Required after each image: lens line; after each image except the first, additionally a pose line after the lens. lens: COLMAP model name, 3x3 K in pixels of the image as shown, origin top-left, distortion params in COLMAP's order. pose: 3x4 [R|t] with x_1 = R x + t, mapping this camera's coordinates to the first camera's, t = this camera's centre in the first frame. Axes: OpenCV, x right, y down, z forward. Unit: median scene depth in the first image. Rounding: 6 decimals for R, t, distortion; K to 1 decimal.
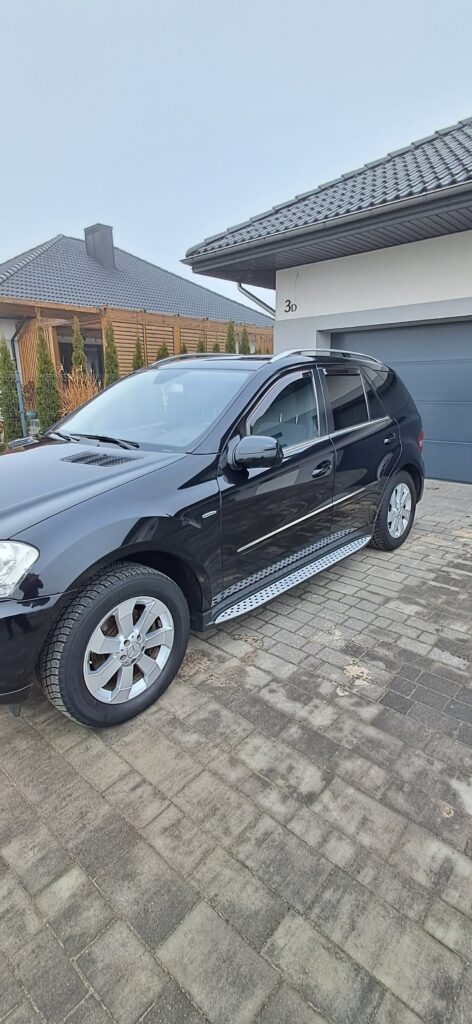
lens RADIAL K [[462.8, 0, 231.0], [0, 462.8, 511.4], [0, 0, 1]] dist [0.001265, -0.000049]
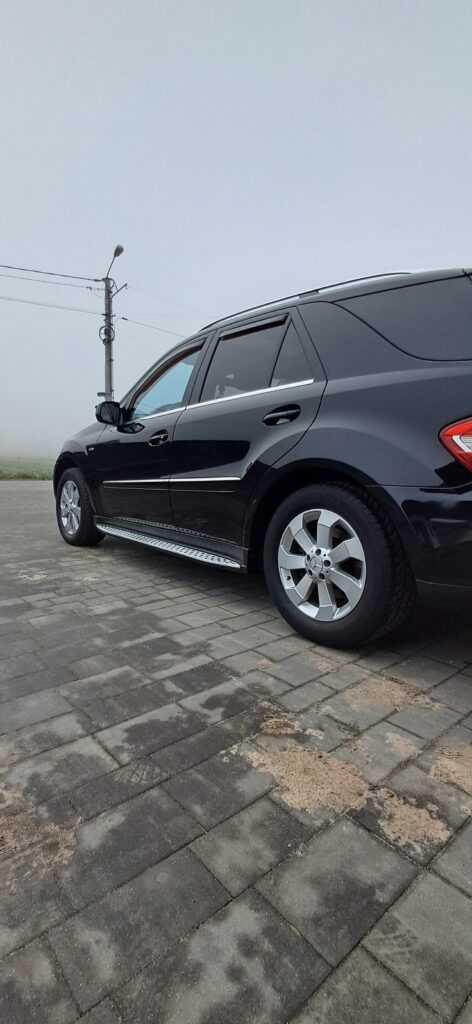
lens RADIAL K [[462.8, 0, 231.0], [0, 462.8, 511.4], [0, 0, 1]] dist [0.001265, -0.000049]
pose [[-0.121511, 0.127932, -0.984311, 1.019627], [-0.296269, 0.941781, 0.158978, -0.127468], [0.947344, 0.310938, -0.076535, 1.105237]]
